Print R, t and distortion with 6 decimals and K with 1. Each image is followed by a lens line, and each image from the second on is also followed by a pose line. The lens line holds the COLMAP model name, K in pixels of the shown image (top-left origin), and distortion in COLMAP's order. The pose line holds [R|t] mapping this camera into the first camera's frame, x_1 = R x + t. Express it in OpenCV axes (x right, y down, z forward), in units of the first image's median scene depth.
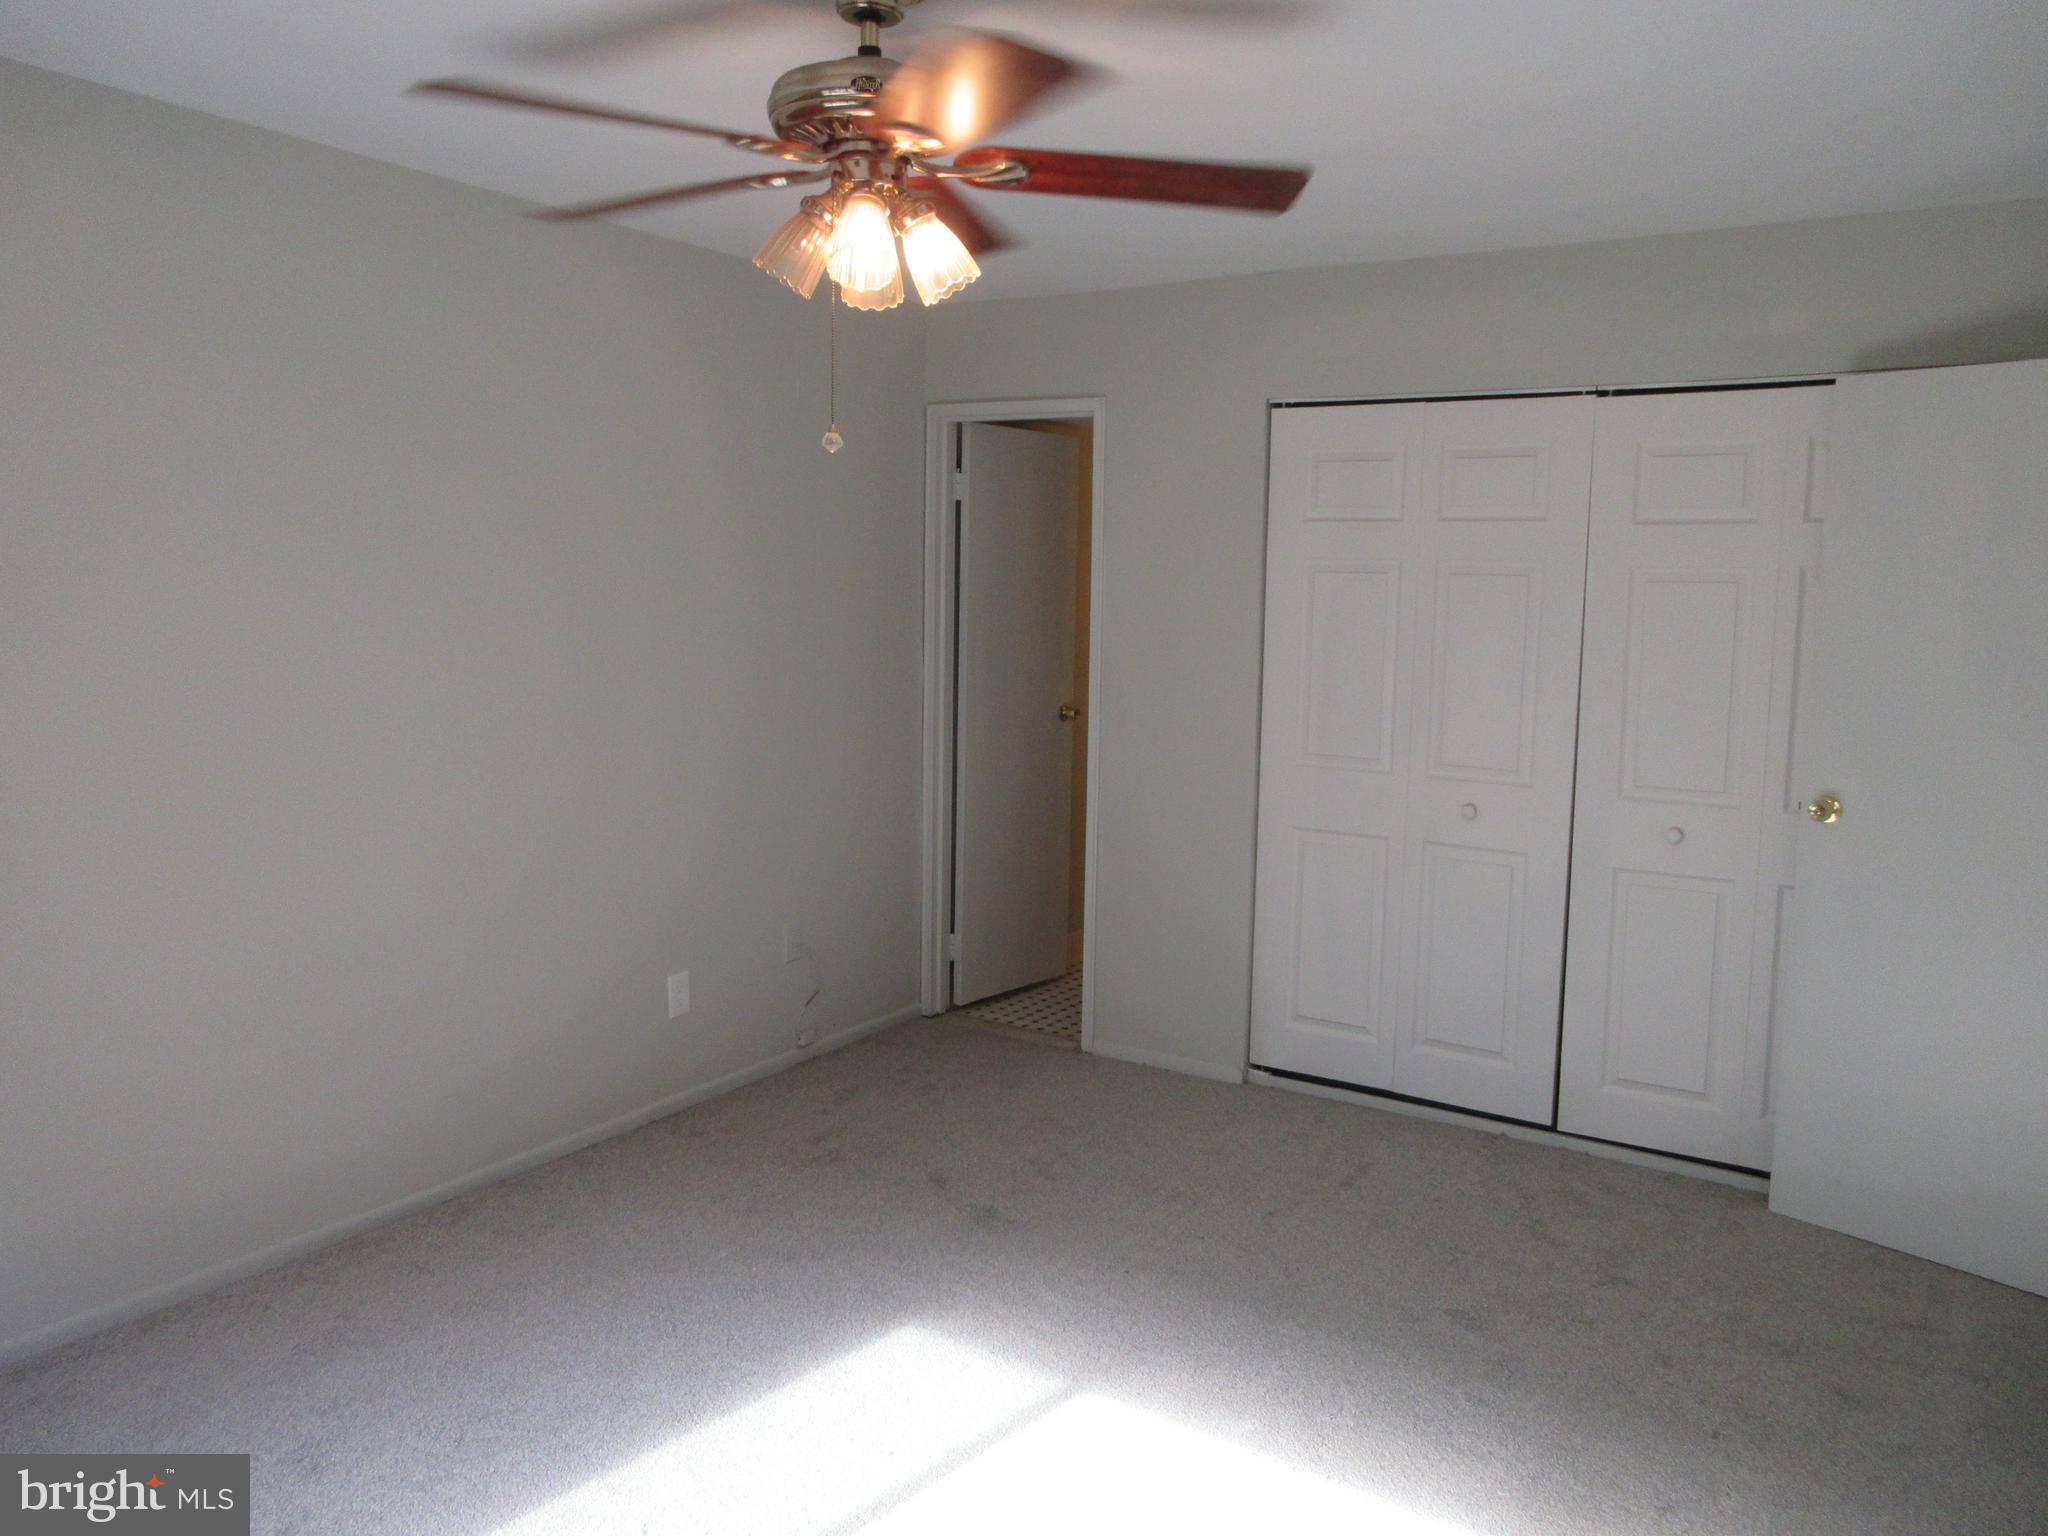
lens RADIAL K [[1532.5, 0, 1024.0], [0, 1532.5, 768.0], [0, 0, 1]] dist [0.009619, -0.000214]
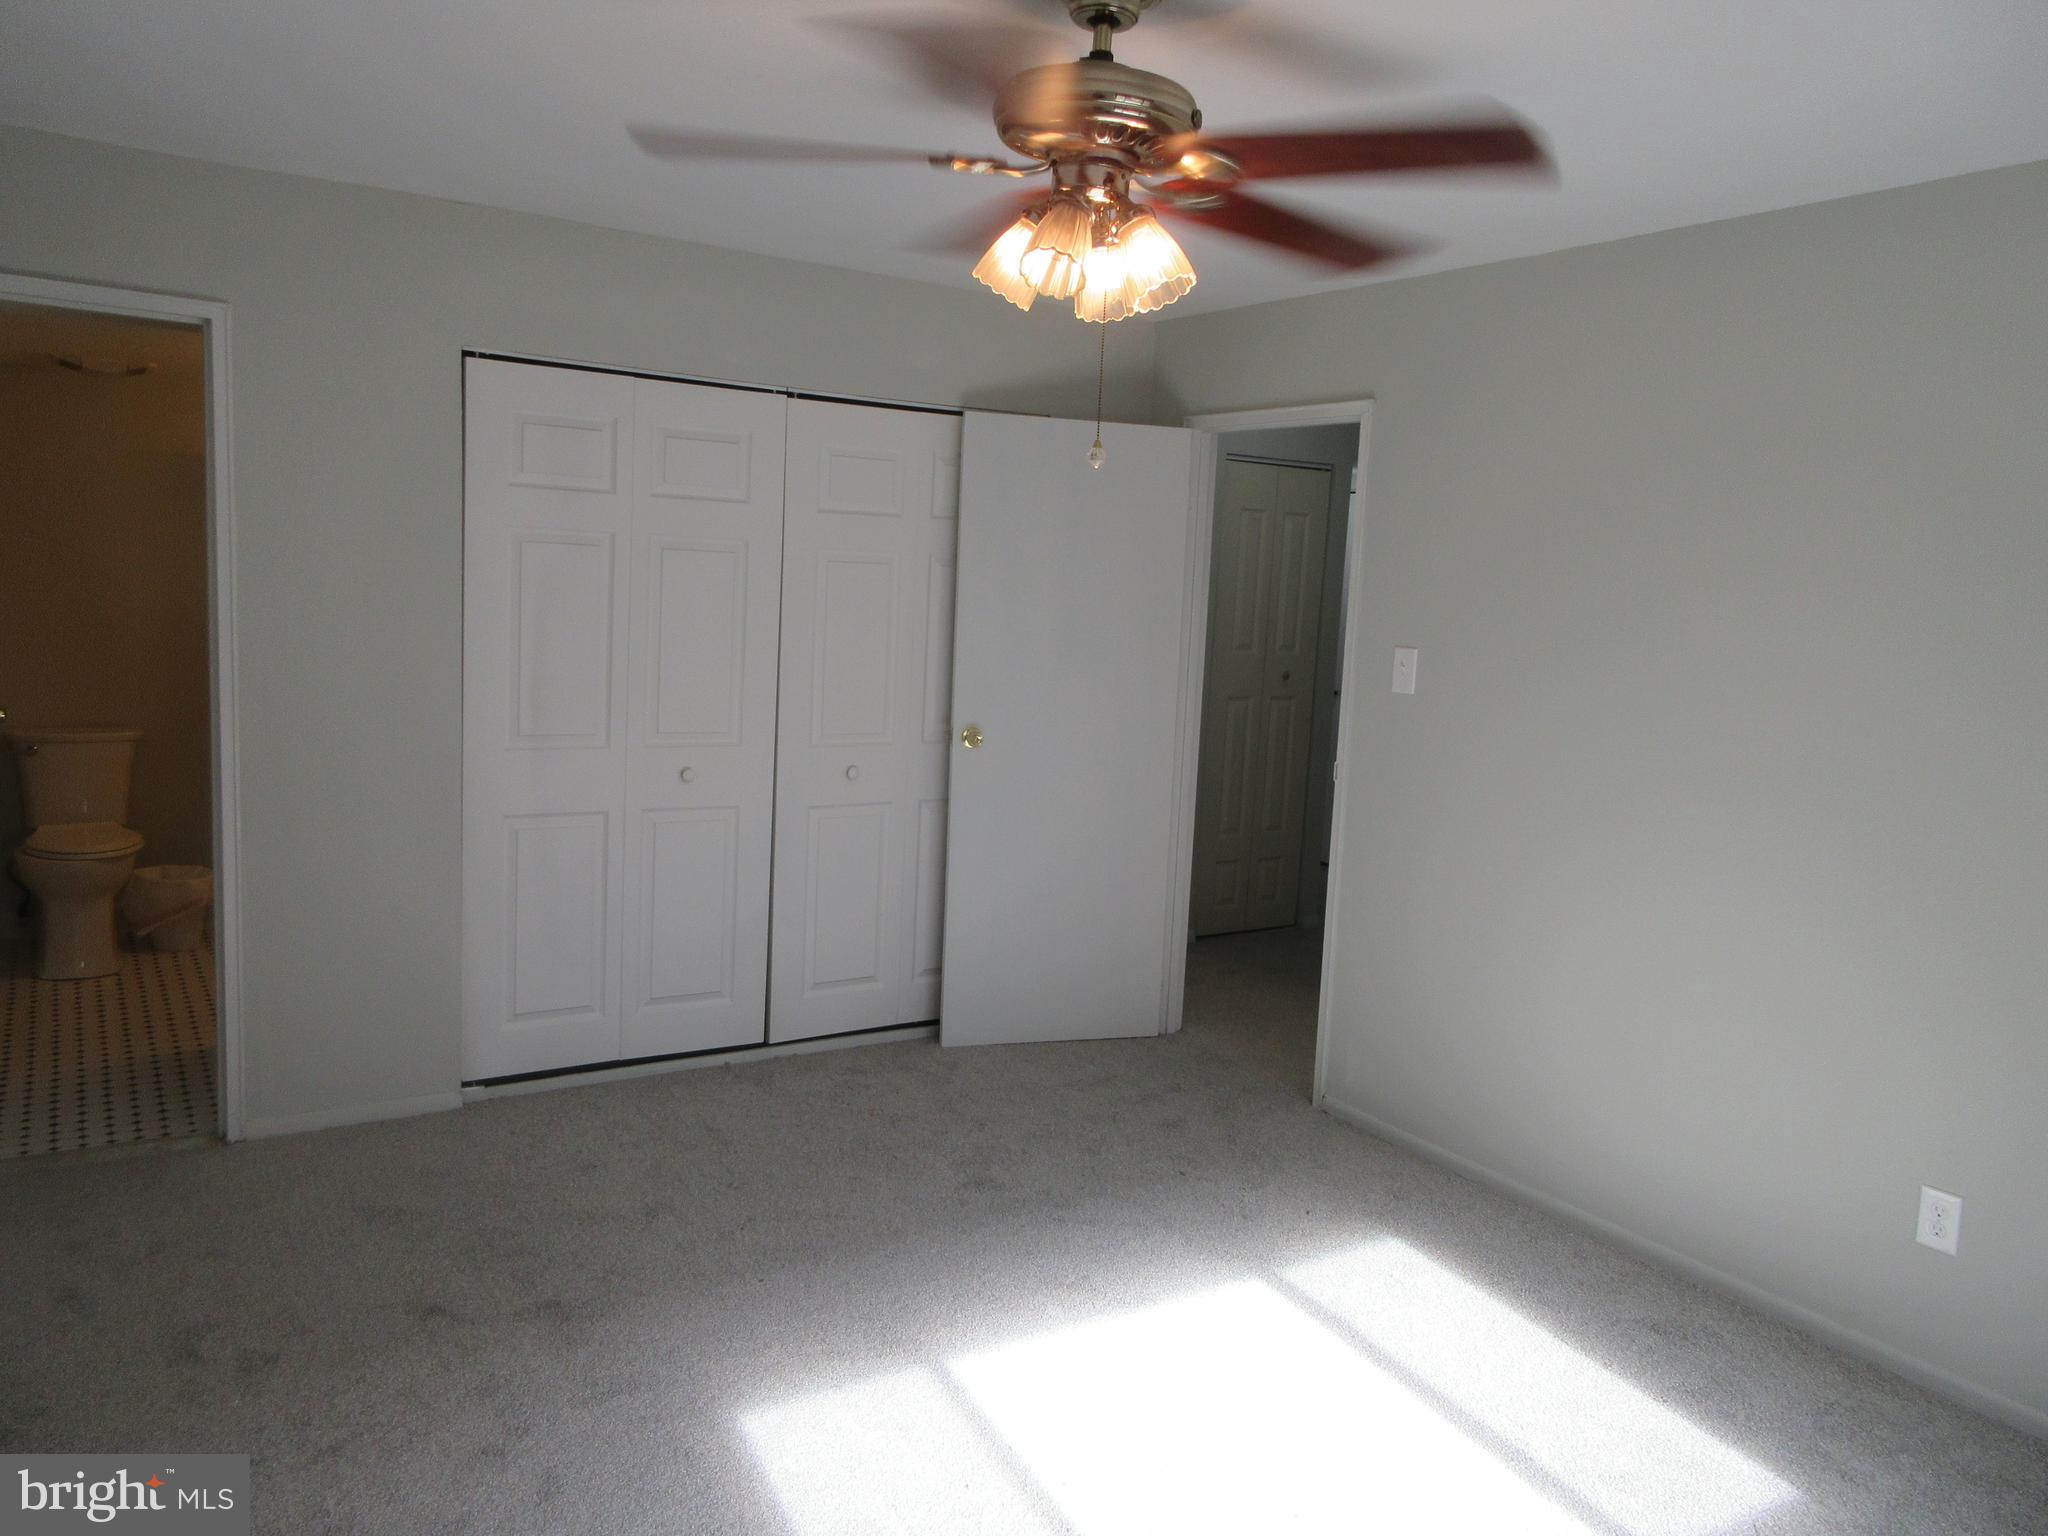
lens RADIAL K [[1532.5, 0, 1024.0], [0, 1532.5, 768.0], [0, 0, 1]] dist [0.009619, -0.000214]
pose [[0.400966, -0.115671, 0.908761, -0.573975], [0.070742, 0.992944, 0.095174, -0.060036], [-0.913357, 0.026126, 0.406320, 0.356398]]
